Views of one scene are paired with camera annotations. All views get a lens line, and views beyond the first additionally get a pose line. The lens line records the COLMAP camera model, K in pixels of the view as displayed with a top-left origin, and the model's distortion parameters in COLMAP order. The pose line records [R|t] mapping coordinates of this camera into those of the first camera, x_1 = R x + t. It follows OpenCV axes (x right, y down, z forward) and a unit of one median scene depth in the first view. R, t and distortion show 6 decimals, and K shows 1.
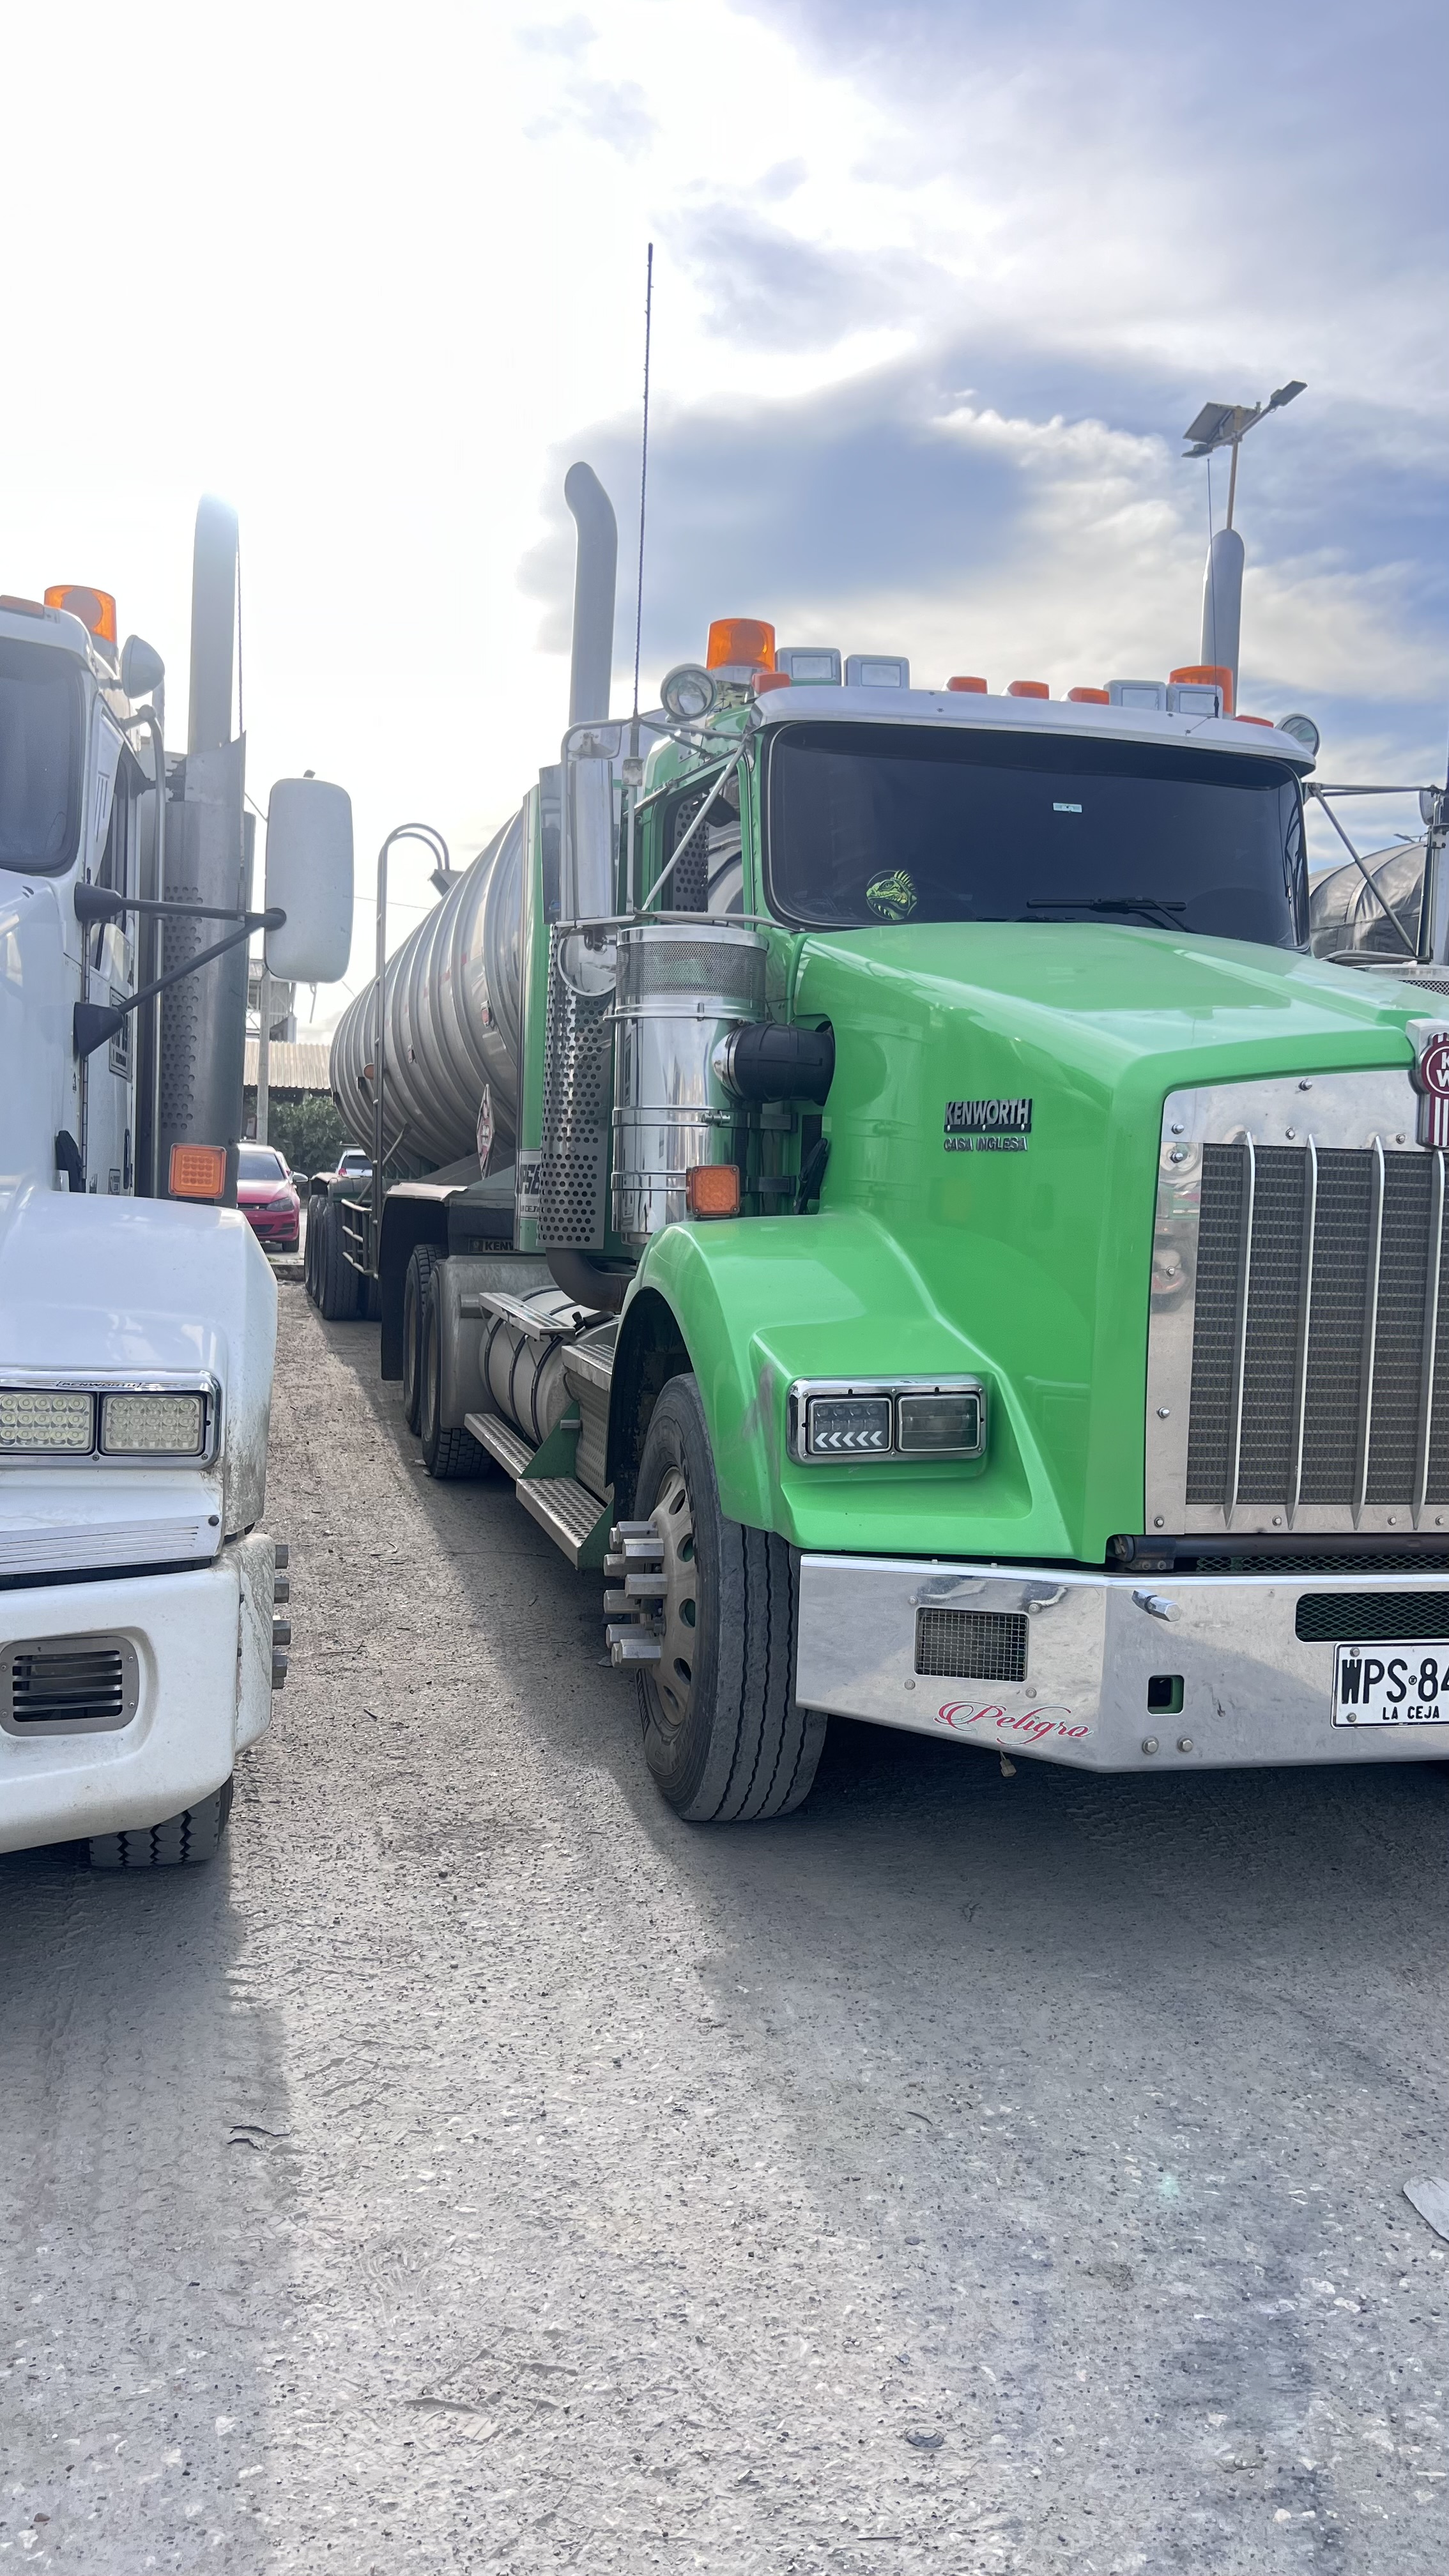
lens RADIAL K [[1947.7, 0, 712.8], [0, 1947.7, 1295.7], [0, 0, 1]] dist [0.118509, -0.311096]
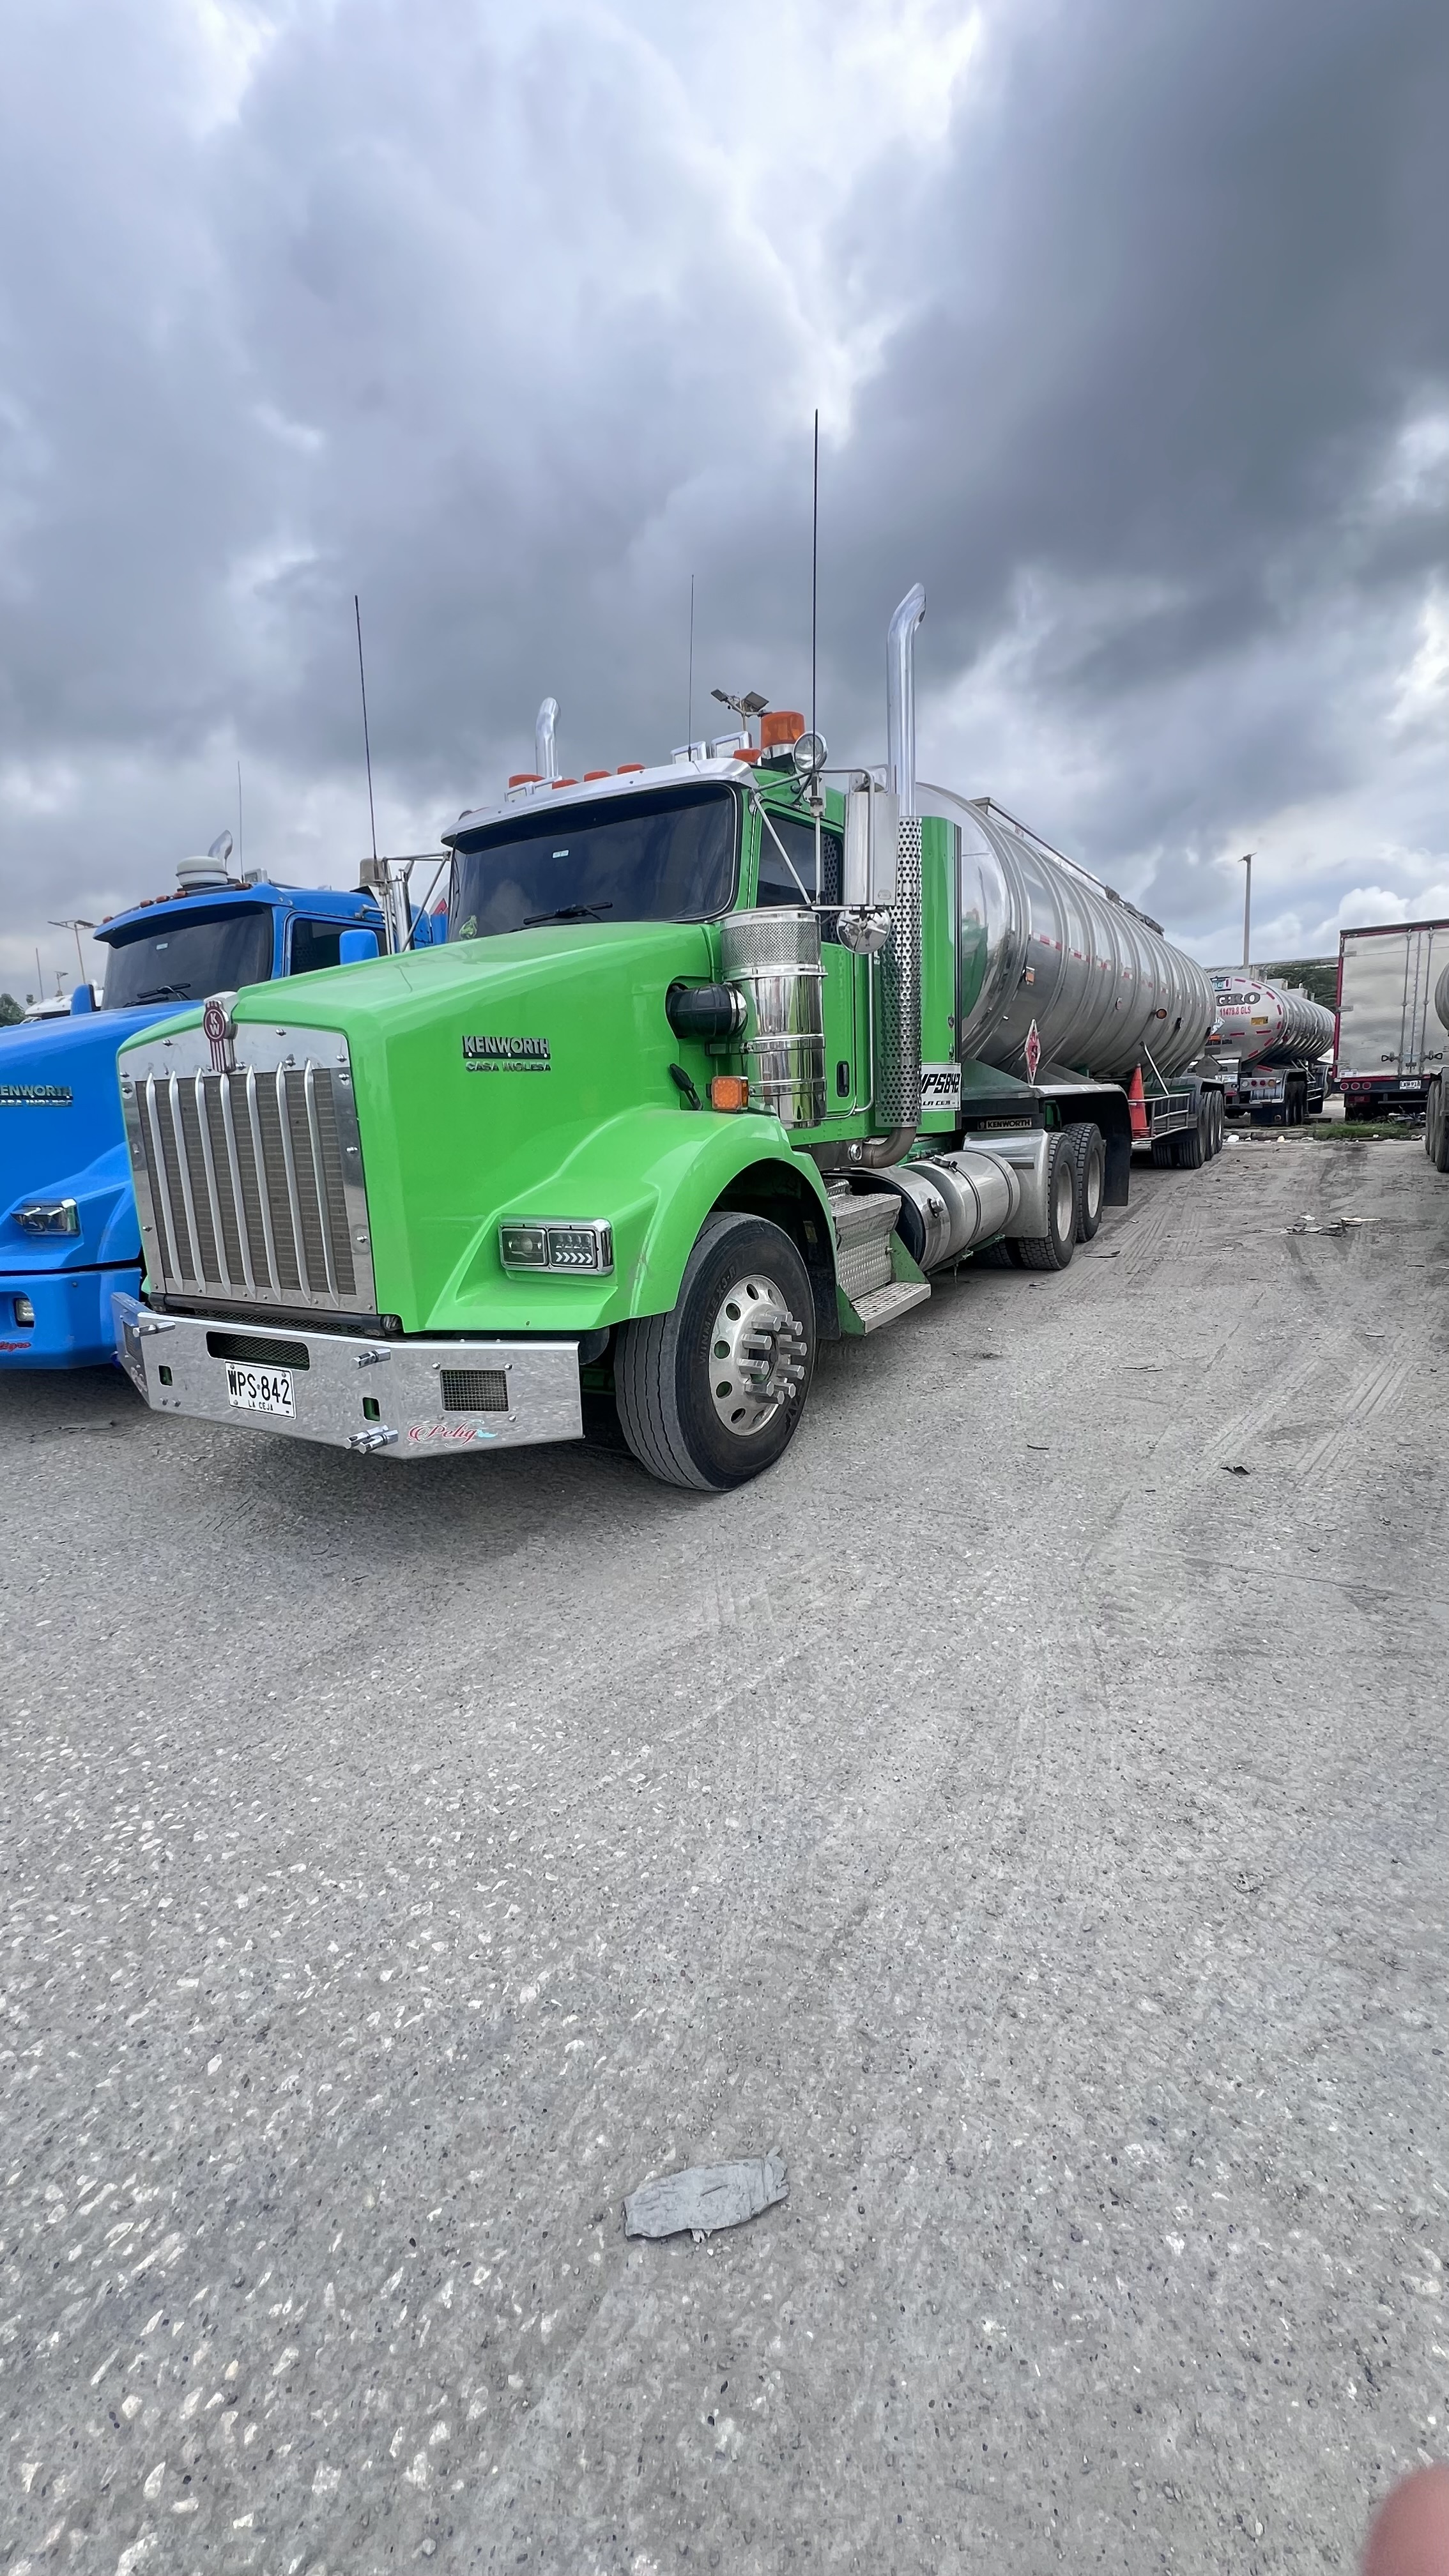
lens RADIAL K [[1051.7, 0, 724.5], [0, 1051.7, 1288.0], [0, 0, 1]] dist [0.000399, 0.000002]
pose [[0.716996, 0.062897, -0.694234, 1.251699], [0.024740, 0.992998, 0.115515, 0.012643], [0.696638, -0.099999, 0.710419, 0.624033]]
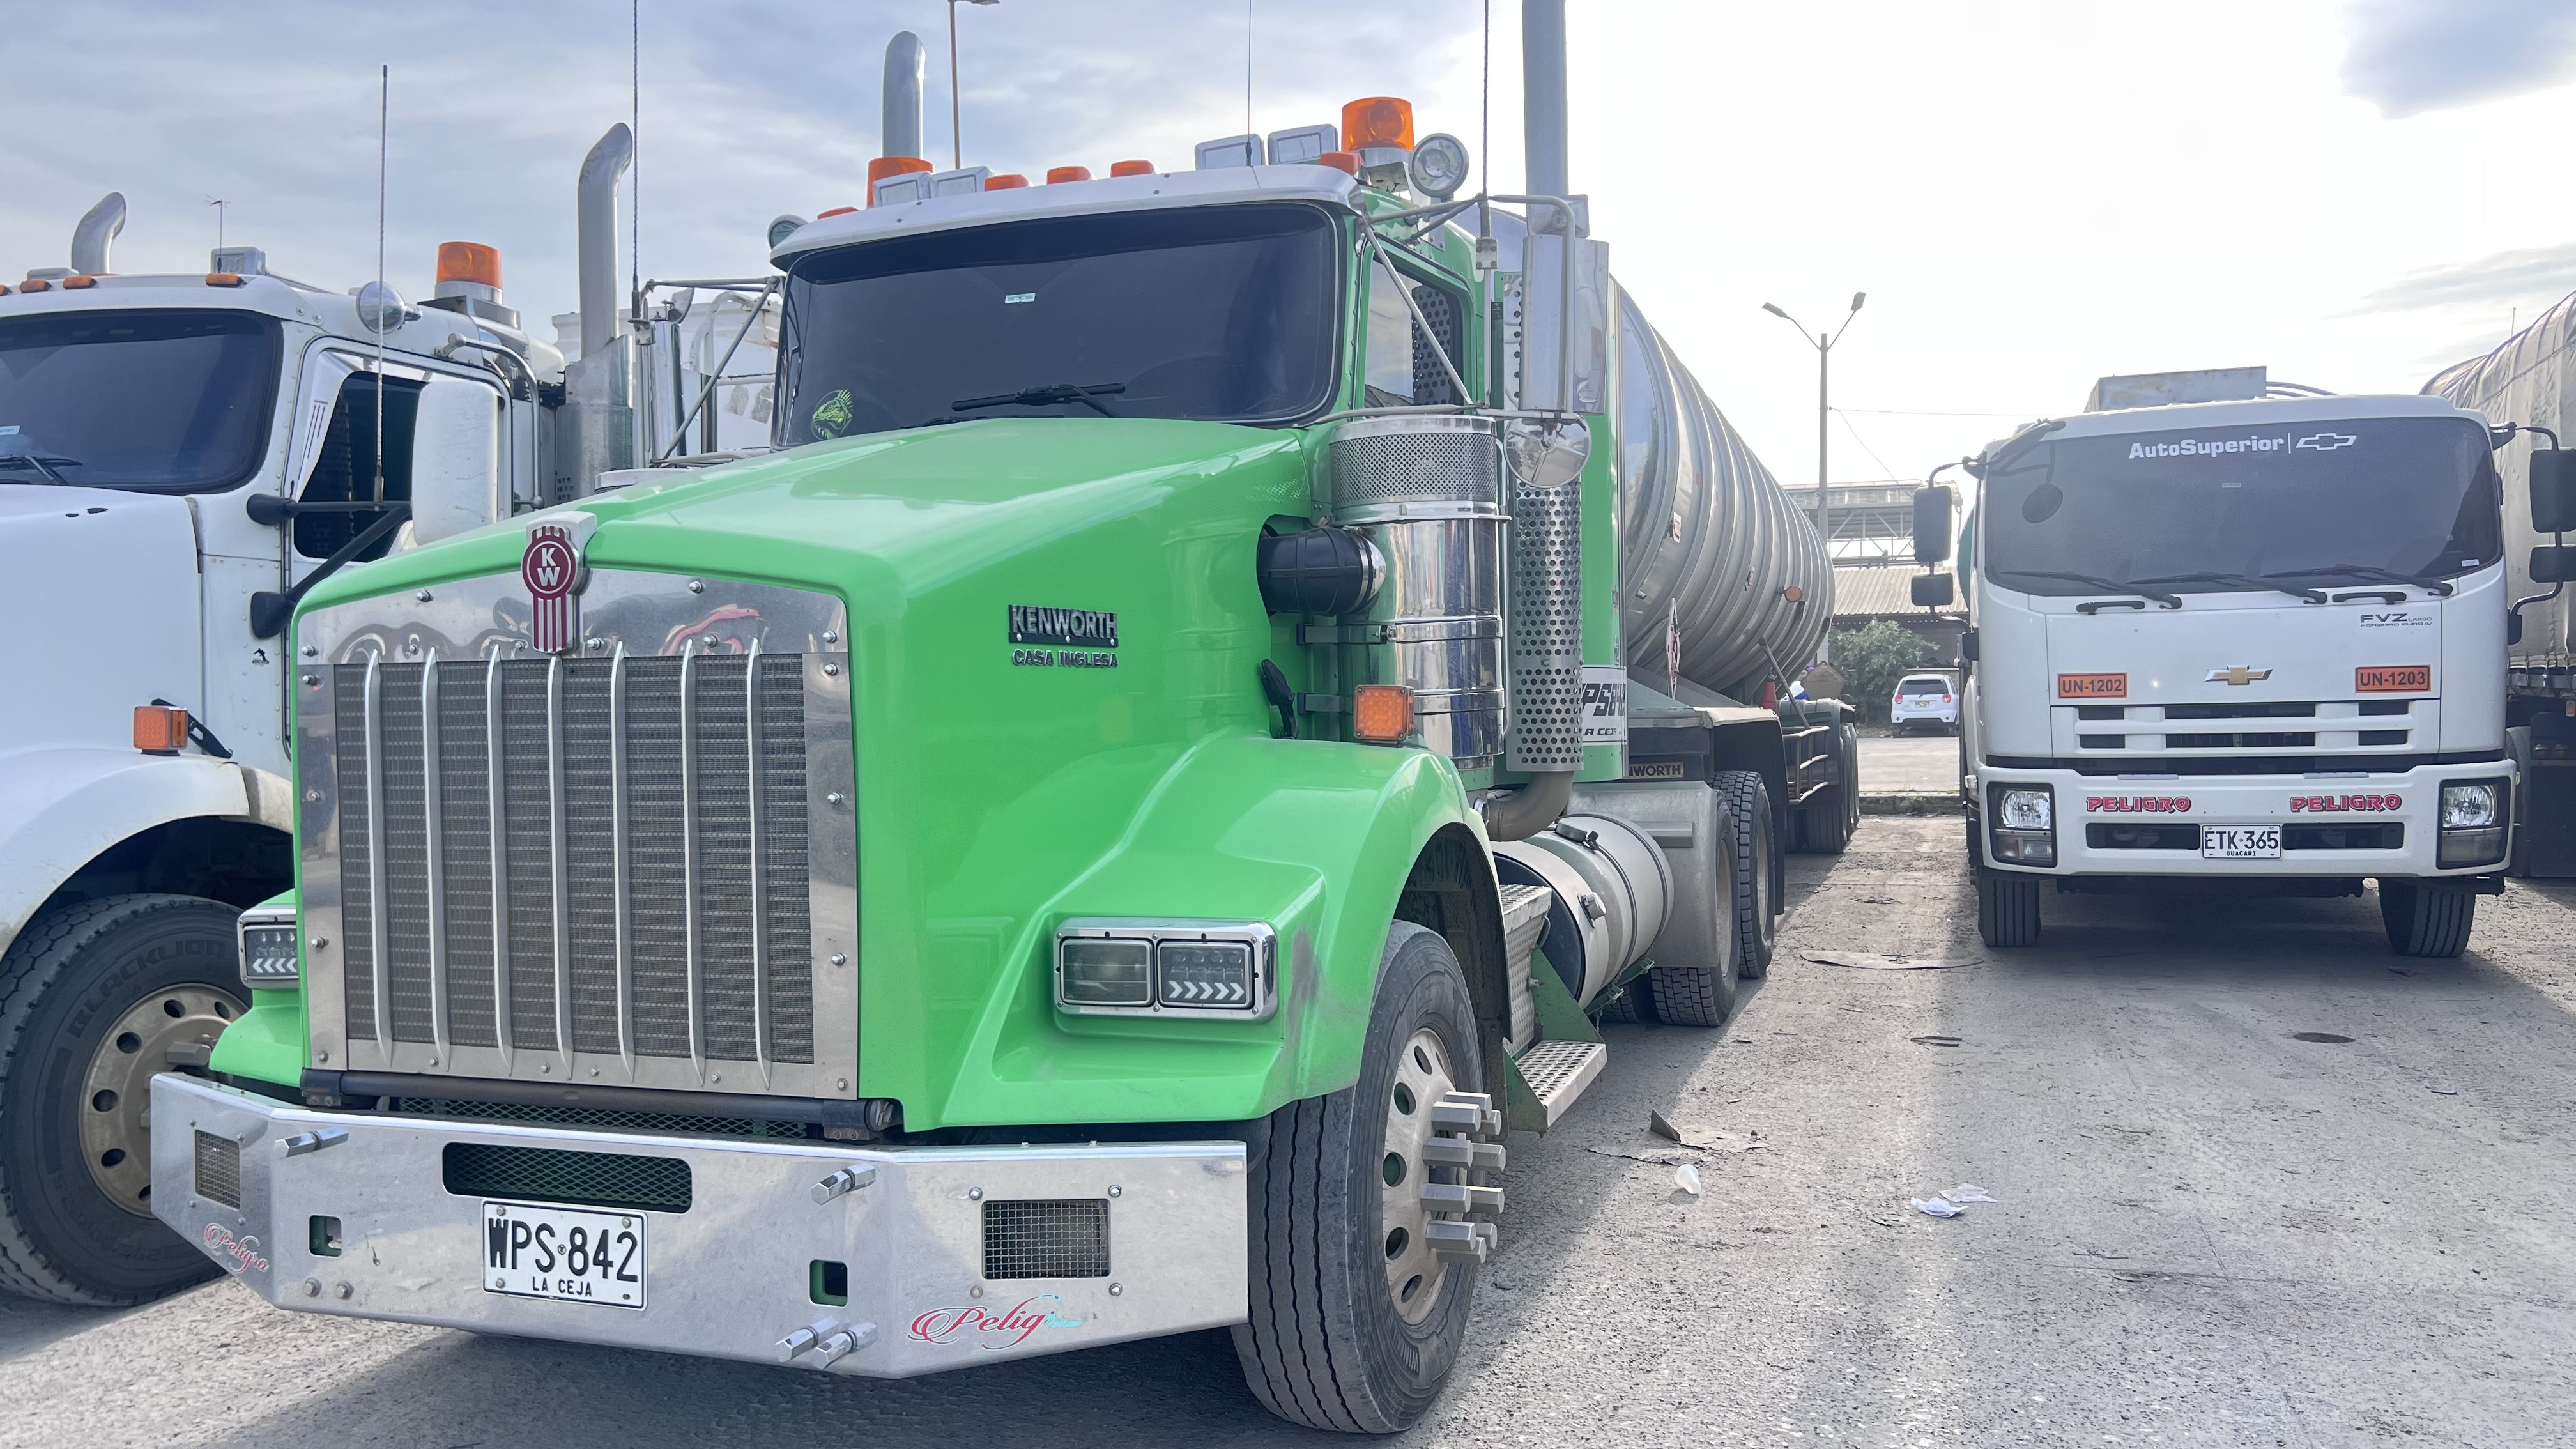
lens RADIAL K [[1951.8, 0, 1282.3], [0, 1951.8, 731.8], [0, 0, 1]] dist [0.039102, -0.055371]
pose [[0.832158, -0.041871, -0.552955, 1.101881], [0.015176, 0.998491, -0.052769, 0.012762], [0.554331, 0.035521, 0.831538, 0.423766]]
